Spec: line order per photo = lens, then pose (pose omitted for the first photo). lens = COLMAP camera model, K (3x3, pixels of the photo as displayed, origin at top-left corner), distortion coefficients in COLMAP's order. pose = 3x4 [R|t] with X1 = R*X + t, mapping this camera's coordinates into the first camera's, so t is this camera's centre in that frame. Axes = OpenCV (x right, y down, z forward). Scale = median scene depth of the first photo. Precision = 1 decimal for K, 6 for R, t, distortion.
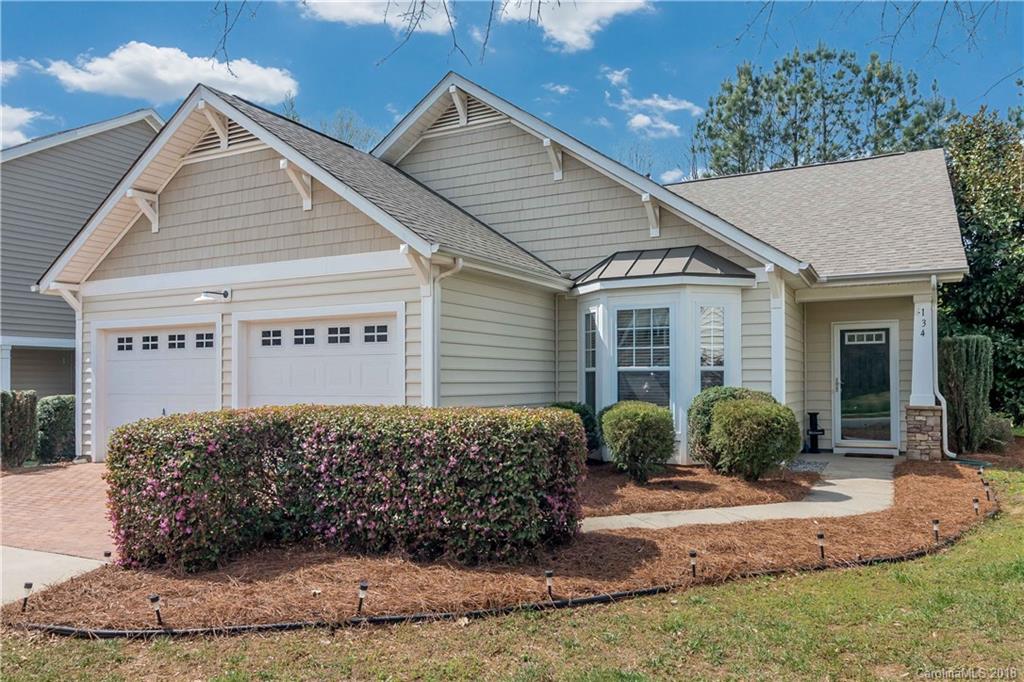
lens RADIAL K [[743.0, 0, 518.6], [0, 743.0, 377.3], [0, 0, 1]] dist [0.000819, 0.000936]
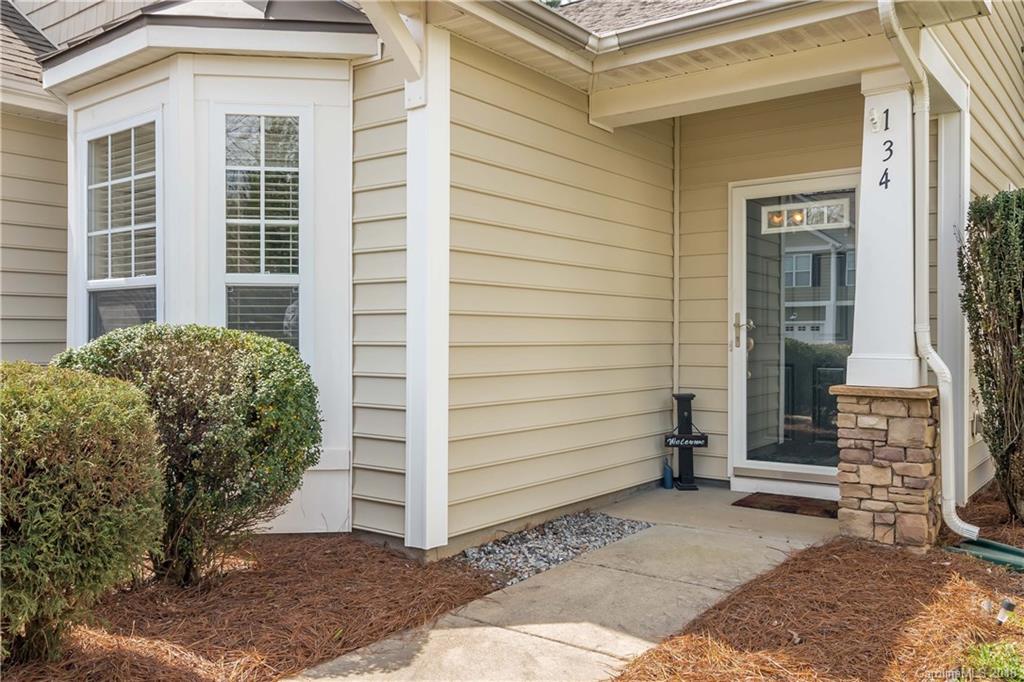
lens RADIAL K [[841.2, 0, 511.8], [0, 841.2, 340.6], [0, 0, 1]] dist [-0.006007, -0.005119]
pose [[0.984817, 0.005512, -0.173508, 0.387594], [-0.003770, 0.999939, 0.010371, 0.011974], [0.173554, -0.009560, 0.984778, 0.510690]]
